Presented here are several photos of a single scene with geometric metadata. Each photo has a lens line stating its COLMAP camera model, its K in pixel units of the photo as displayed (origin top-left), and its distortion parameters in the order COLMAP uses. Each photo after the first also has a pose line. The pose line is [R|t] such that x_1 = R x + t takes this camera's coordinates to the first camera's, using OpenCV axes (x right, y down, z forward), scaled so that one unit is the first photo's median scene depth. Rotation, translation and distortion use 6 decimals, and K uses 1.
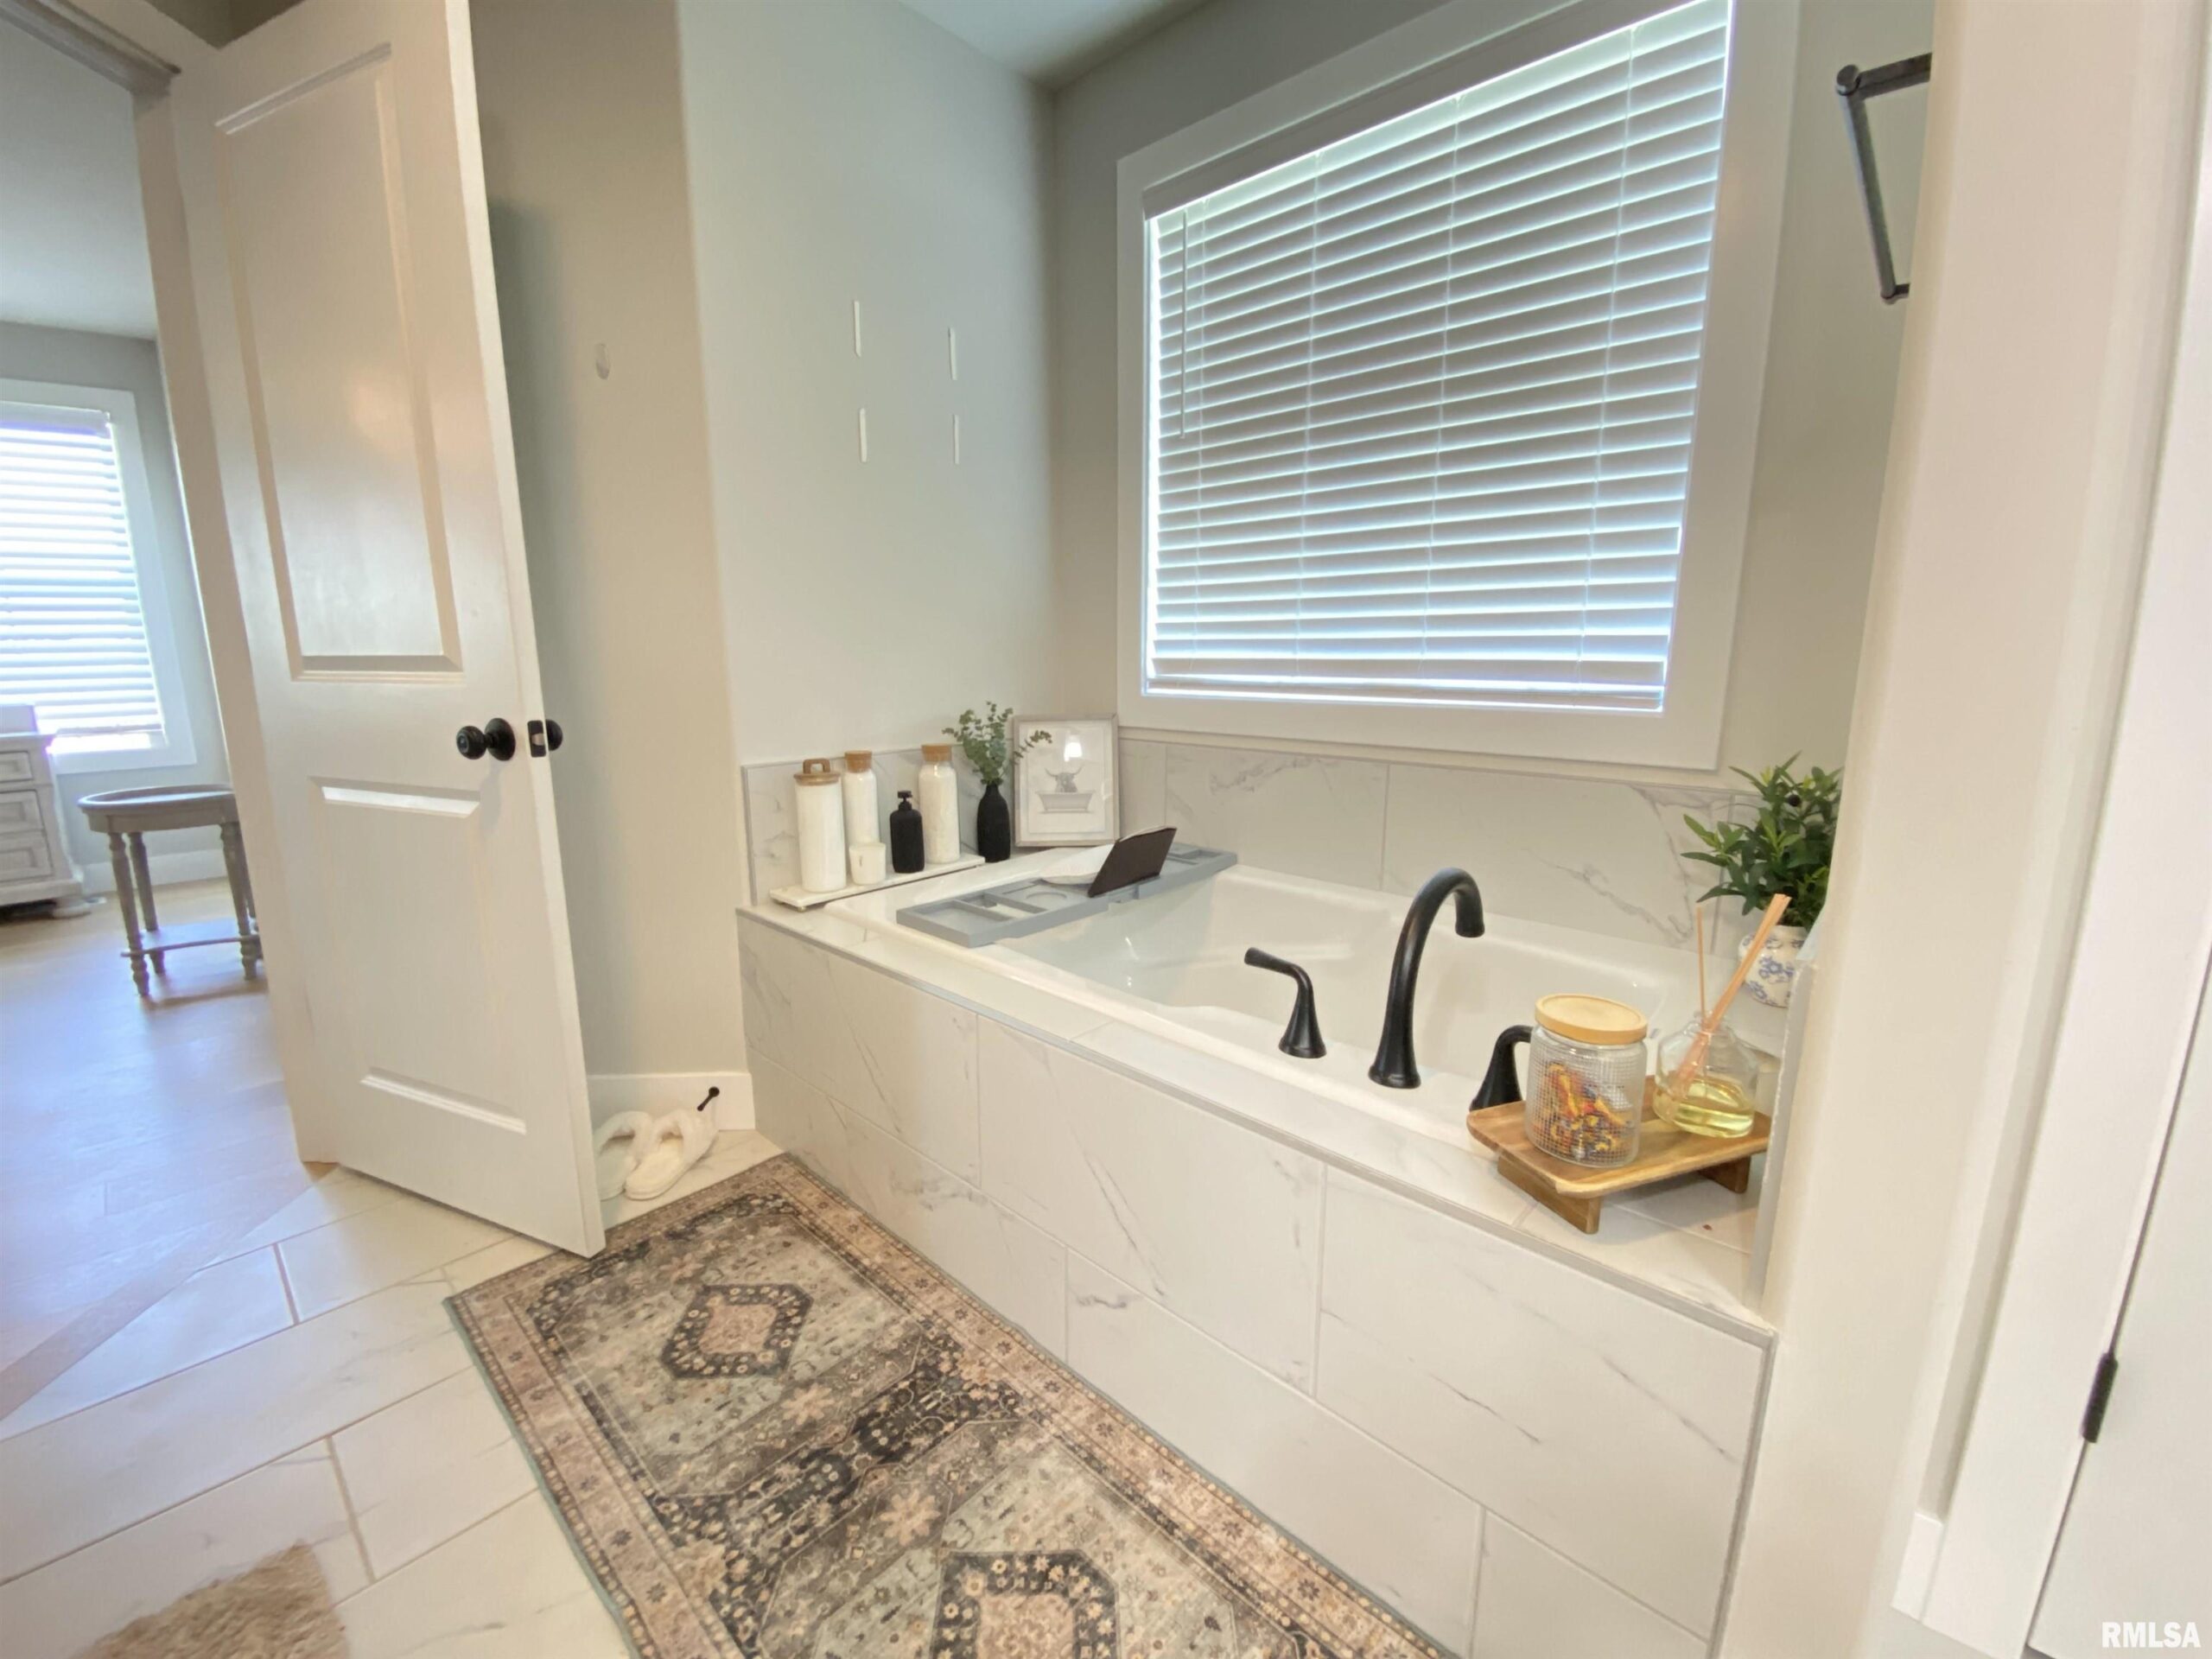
lens RADIAL K [[898.7, 0, 1085.7], [0, 898.7, 822.3], [0, 0, 1]] dist [0.016340, -0.019642]
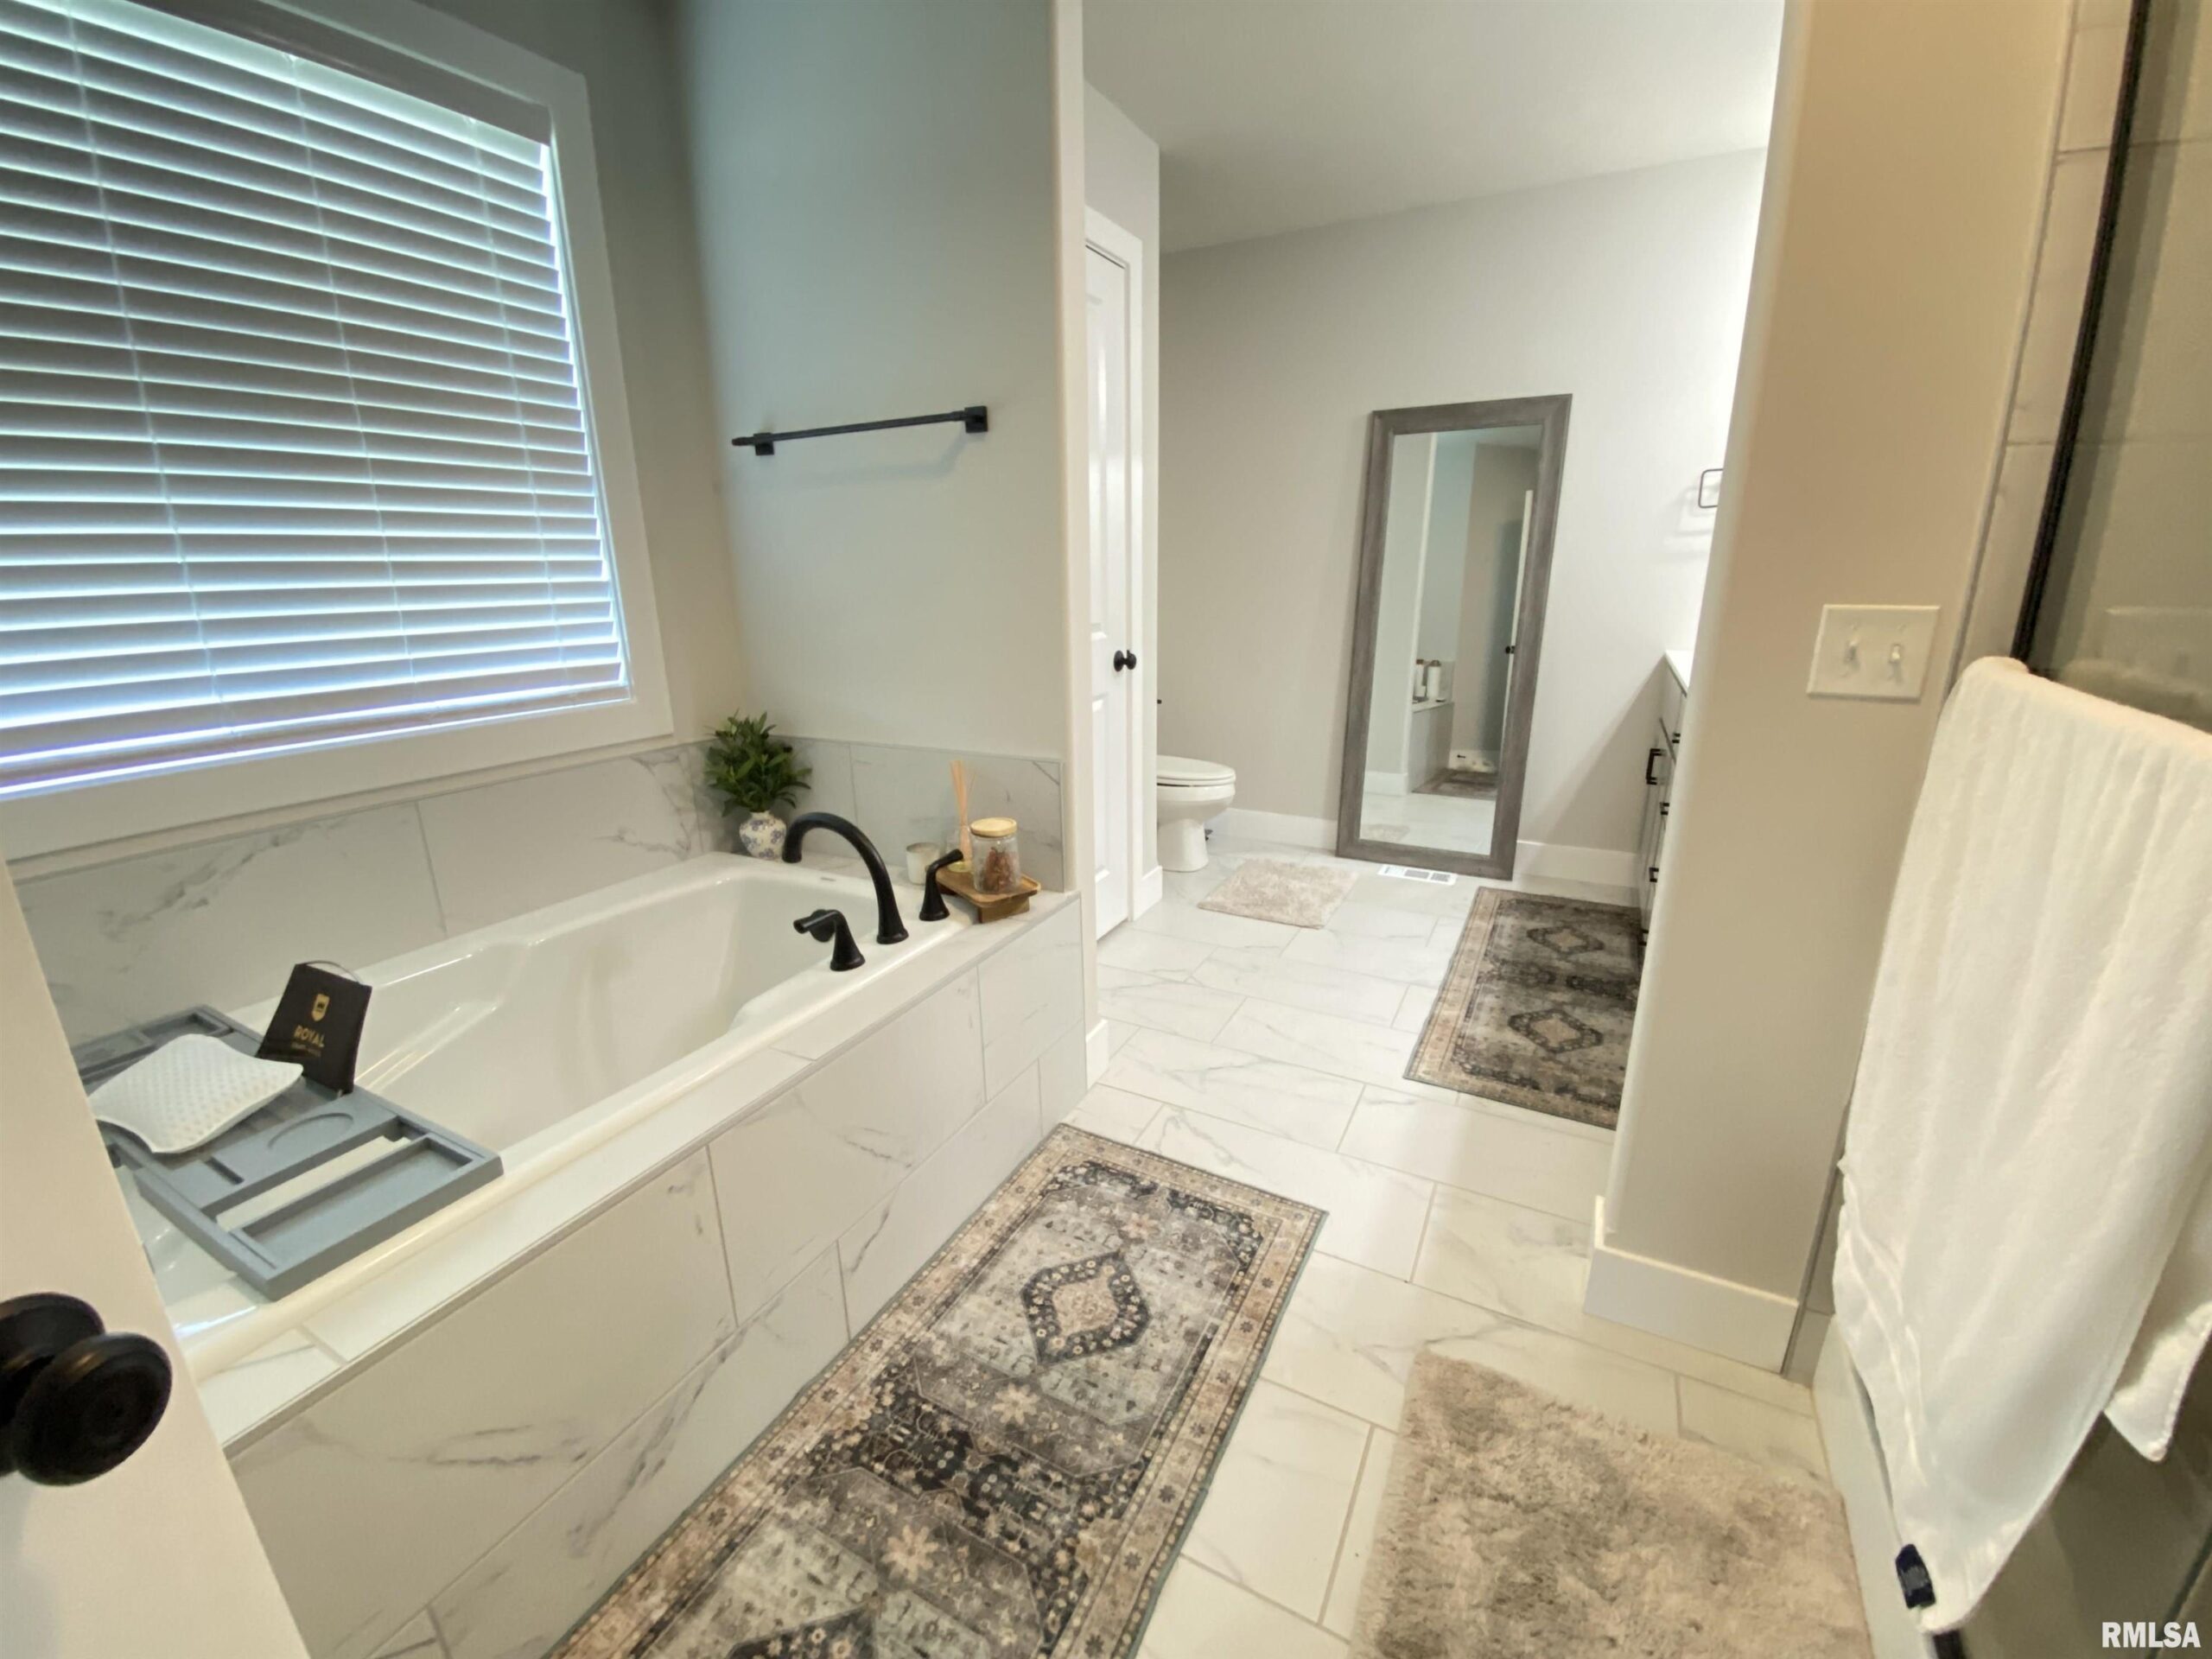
lens RADIAL K [[898.7, 0, 1085.7], [0, 898.7, 822.3], [0, 0, 1]] dist [0.016340, -0.019642]
pose [[-0.253893, -0.257185, 0.932413, -1.148795], [0.199274, 0.929412, 0.310619, -0.325902], [-0.946482, 0.264669, -0.184720, 0.916598]]
